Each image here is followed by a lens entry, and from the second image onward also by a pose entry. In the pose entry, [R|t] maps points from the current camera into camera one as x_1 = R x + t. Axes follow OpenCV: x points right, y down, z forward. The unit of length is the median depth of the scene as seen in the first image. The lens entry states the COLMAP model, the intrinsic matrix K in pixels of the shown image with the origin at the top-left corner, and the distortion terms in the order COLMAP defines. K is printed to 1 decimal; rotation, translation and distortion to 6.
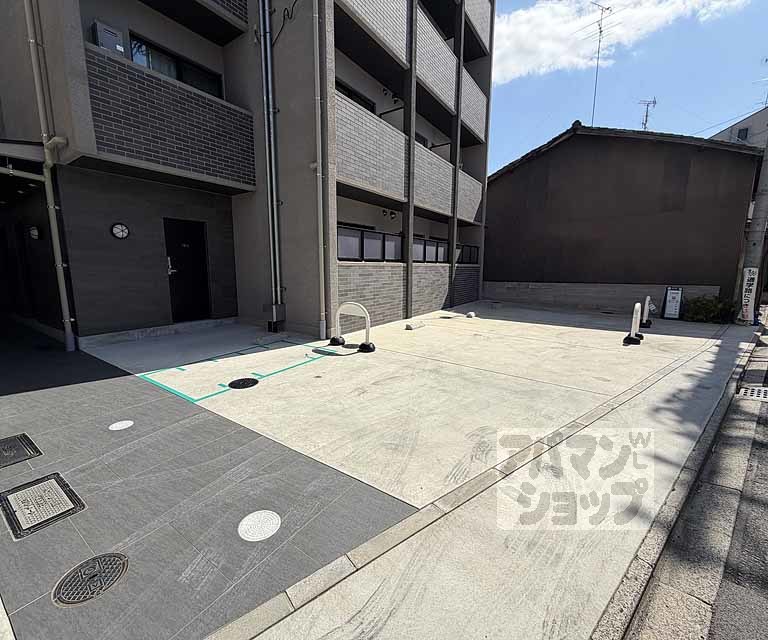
lens RADIAL K [[337.3, 0, 371.2], [0, 337.3, 317.6], [0, 0, 1]] dist [-0.002586, -0.000056]
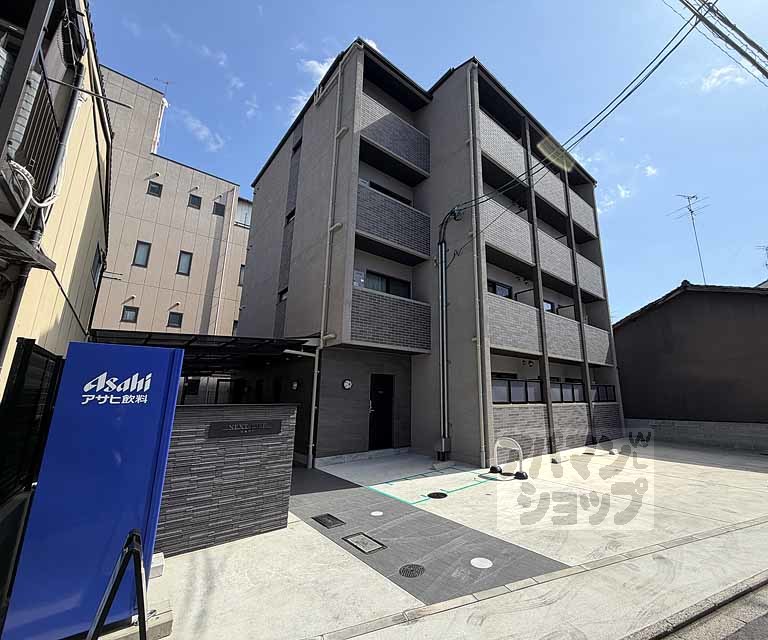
lens RADIAL K [[337.3, 0, 424.2], [0, 337.3, 318.9], [0, 0, 1]] dist [-0.002586, -0.000056]
pose [[0.973022, -0.053525, -0.224418, -0.042822], [-0.032911, 0.930567, -0.364638, 0.011937], [0.228354, 0.362187, 0.903701, -0.374766]]
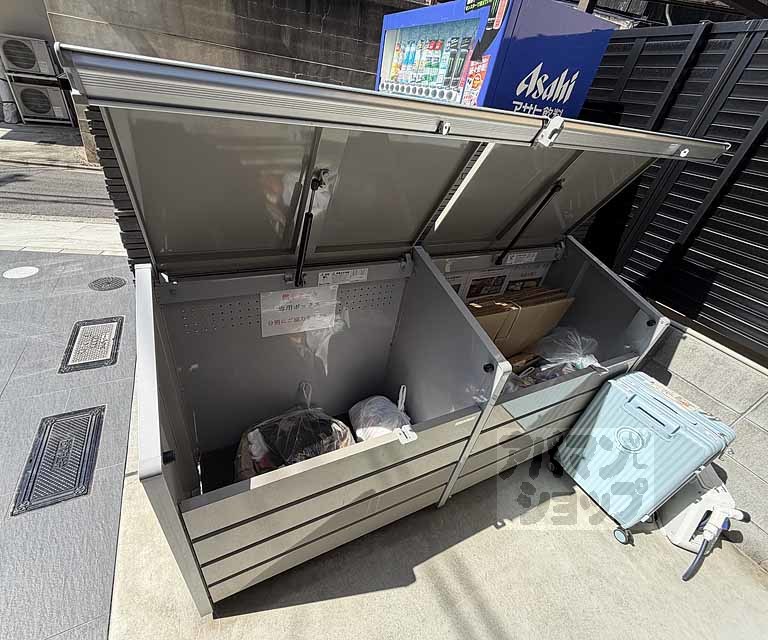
lens RADIAL K [[337.3, 0, 384.5], [0, 337.3, 321.1], [0, 0, 1]] dist [-0.002586, -0.000056]
pose [[-0.872195, -0.365885, 0.324659, -0.697294], [-0.059515, 0.738155, 0.672001, -0.102197], [-0.485524, 0.566794, -0.665591, 0.398442]]
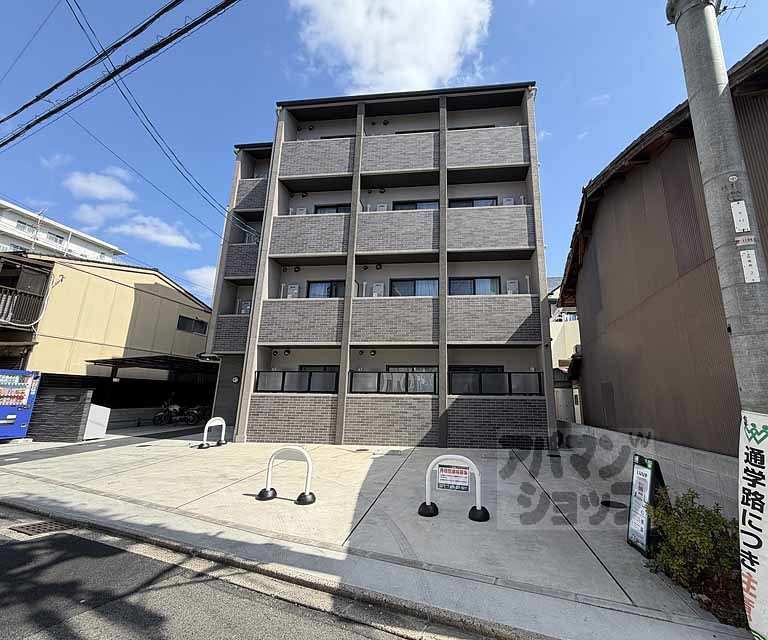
lens RADIAL K [[337.3, 0, 388.6], [0, 337.3, 321.8], [0, 0, 1]] dist [-0.002586, -0.000056]
pose [[0.499999, -0.204338, -0.841574, 1.467154], [-0.141181, 0.939533, -0.312002, -0.069564], [0.854441, 0.274815, 0.440917, 0.683647]]
